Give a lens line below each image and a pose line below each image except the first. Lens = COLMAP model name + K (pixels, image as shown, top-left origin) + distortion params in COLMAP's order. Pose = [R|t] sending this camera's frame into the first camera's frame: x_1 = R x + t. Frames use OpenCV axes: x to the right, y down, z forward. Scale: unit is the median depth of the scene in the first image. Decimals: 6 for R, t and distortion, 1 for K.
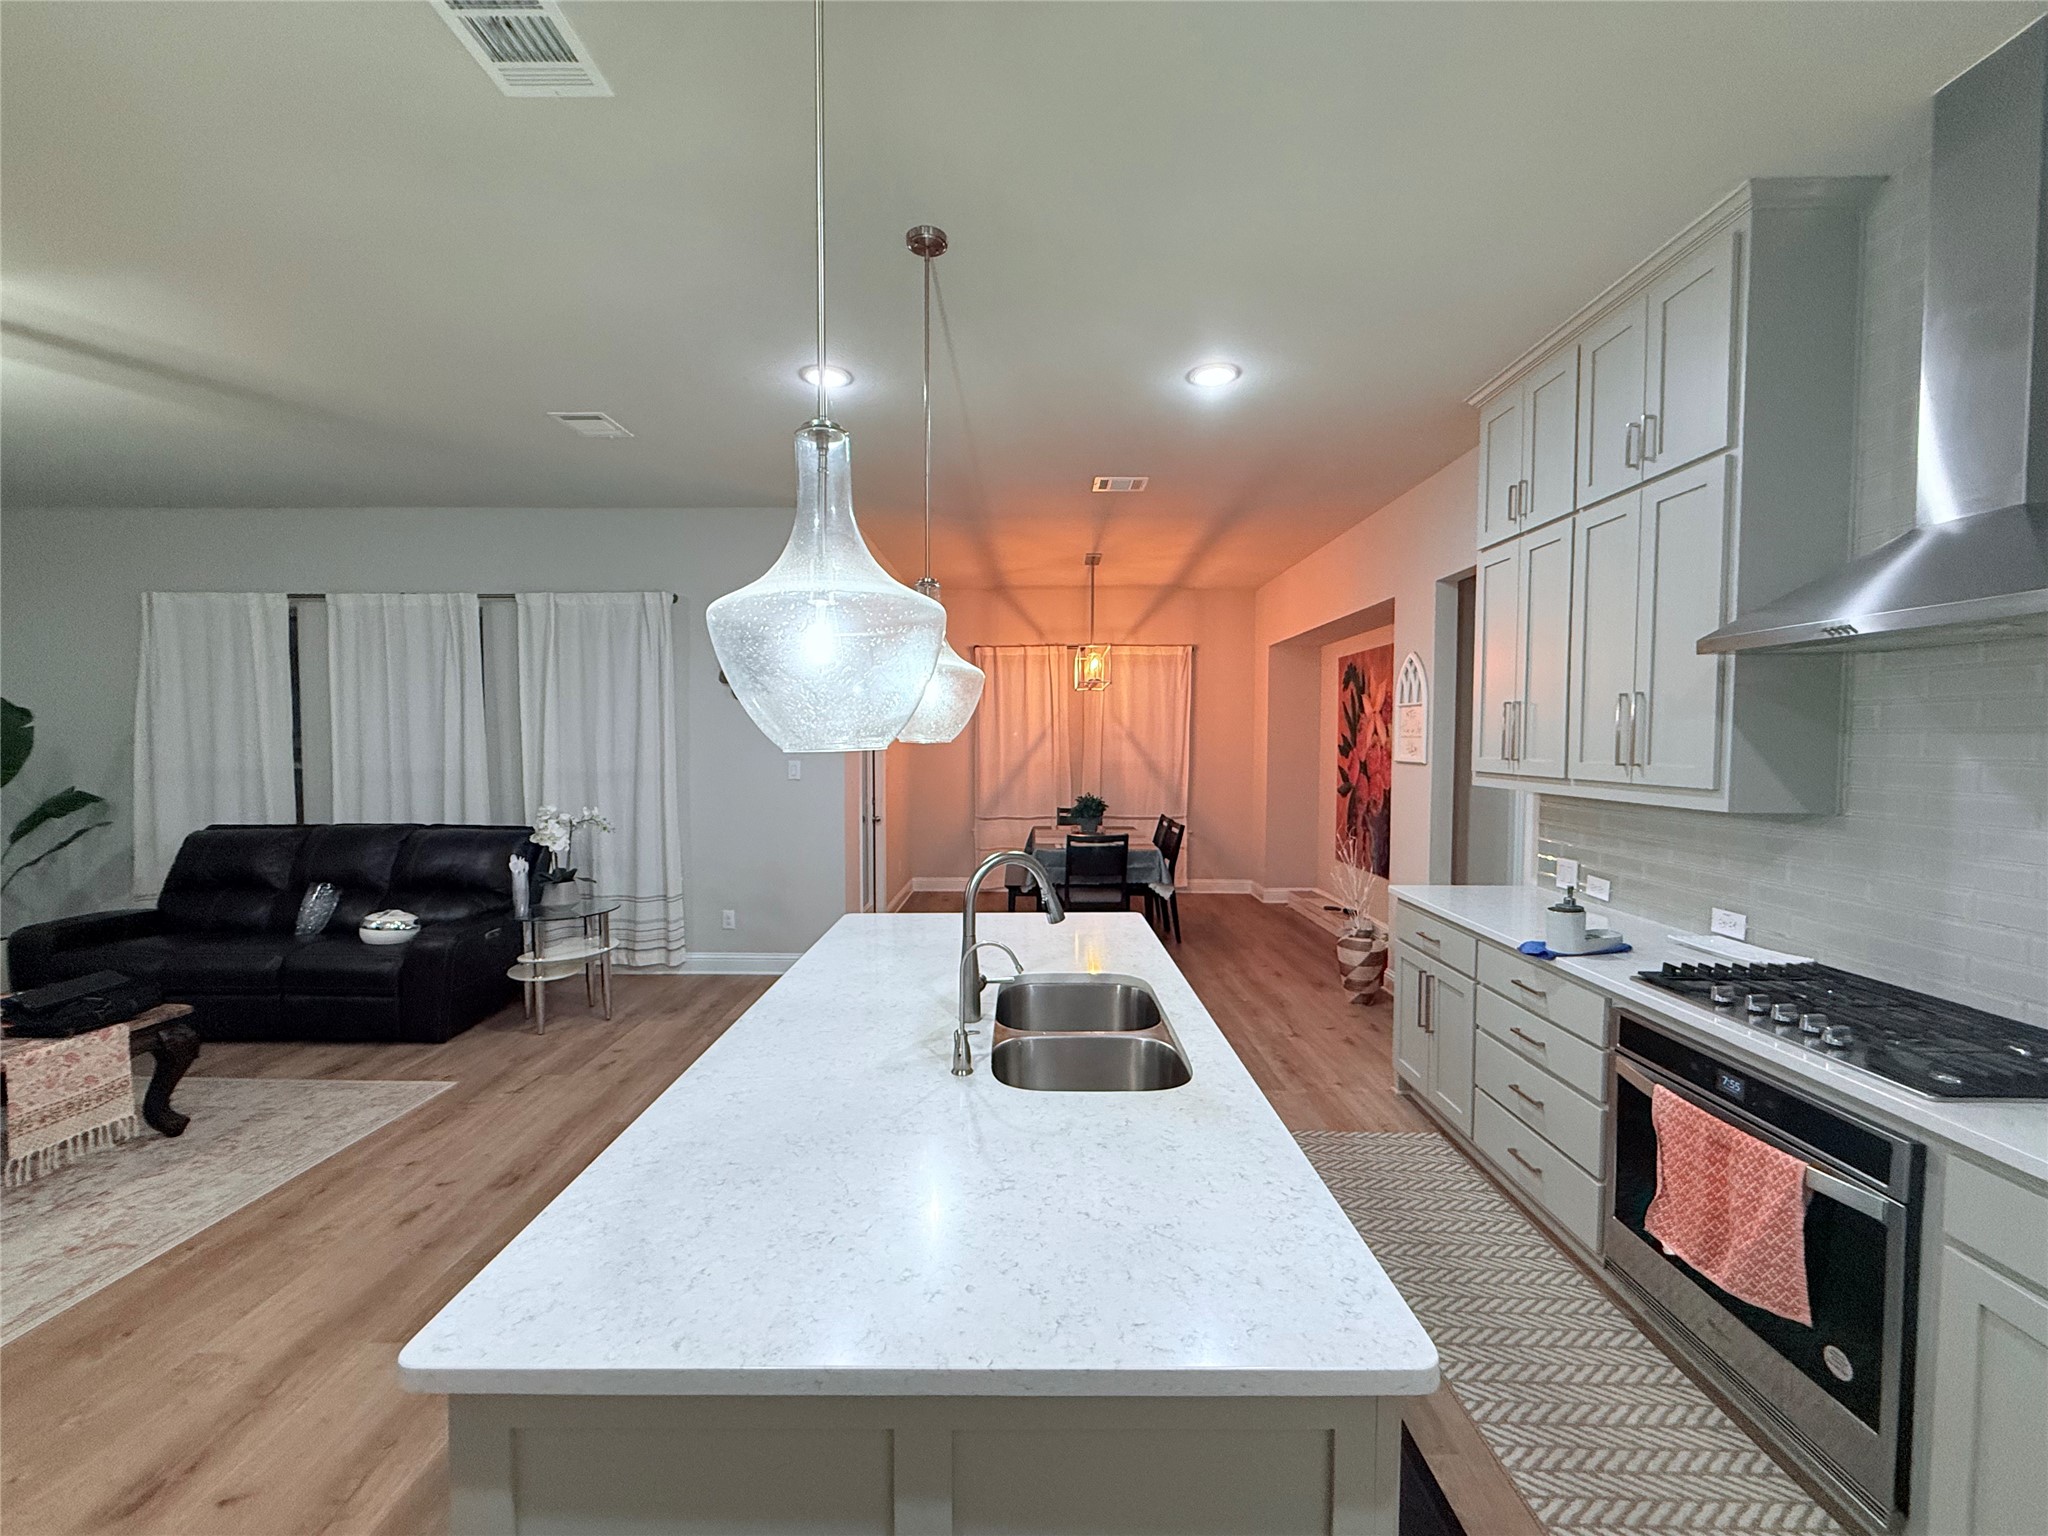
lens RADIAL K [[818.9, 0, 1024.3], [0, 818.9, 771.2], [0, 0, 1]] dist [-0.000686, 0.000902]
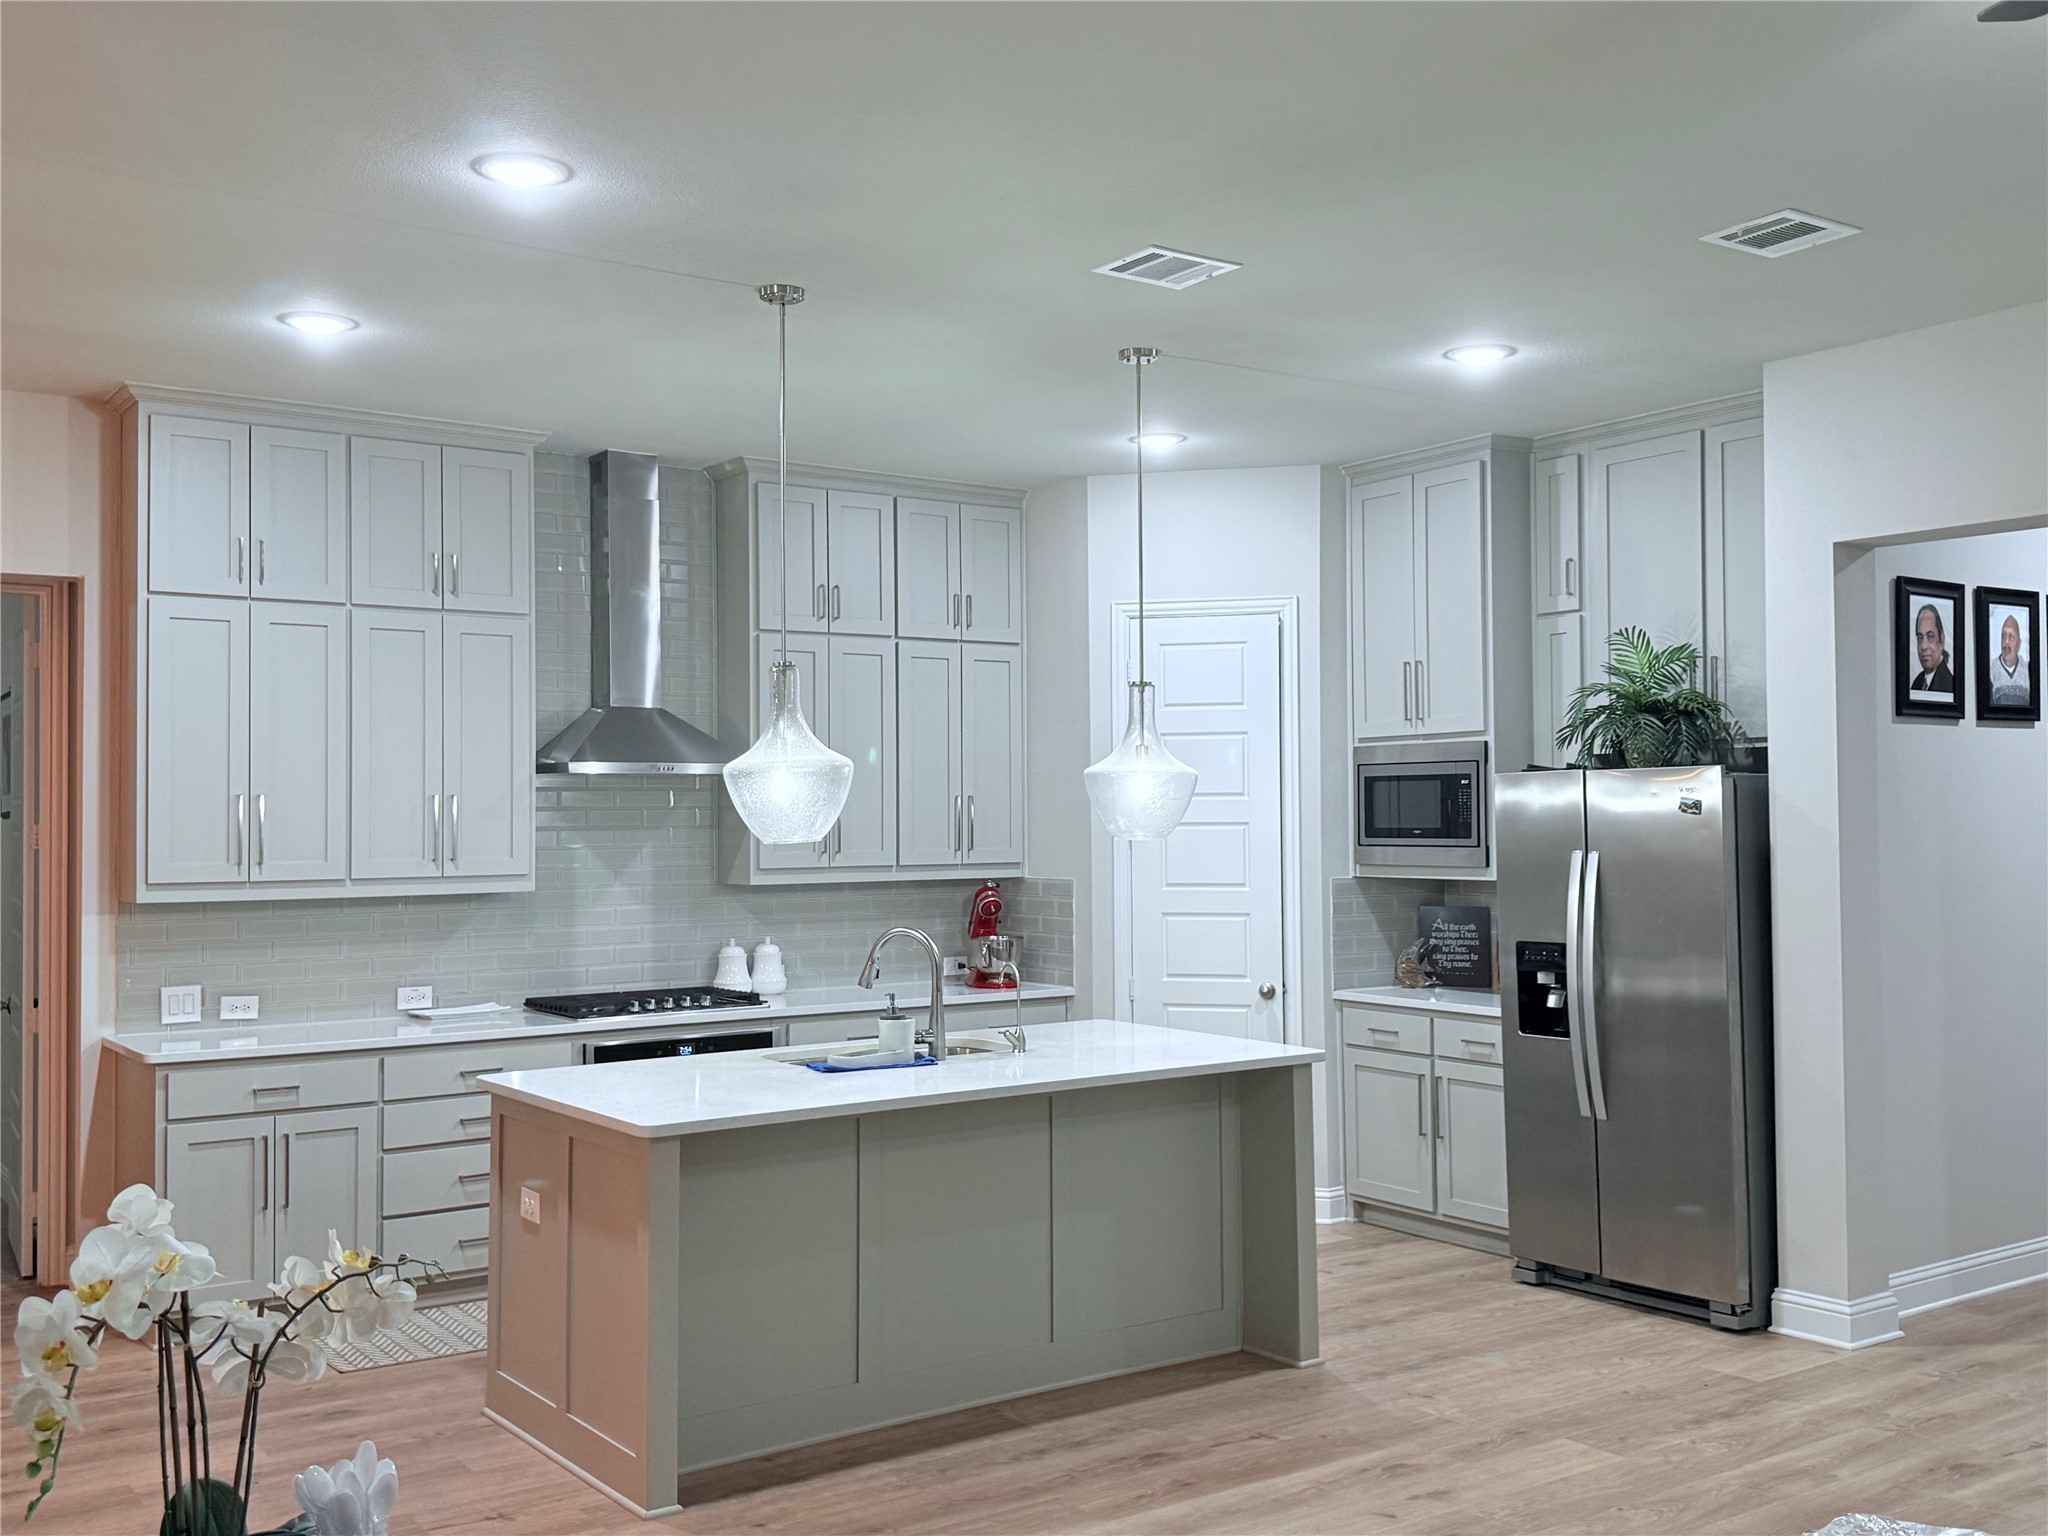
lens RADIAL K [[1962.3, 0, 1022.2], [0, 1962.3, 769.4], [0, 0, 1]] dist [0.007600, 0.000000]
pose [[-0.583592, 0.018893, 0.811827, -1.036478], [0.037946, 0.999272, 0.004022, -0.061543], [-0.811160, 0.033152, -0.583884, 1.060615]]
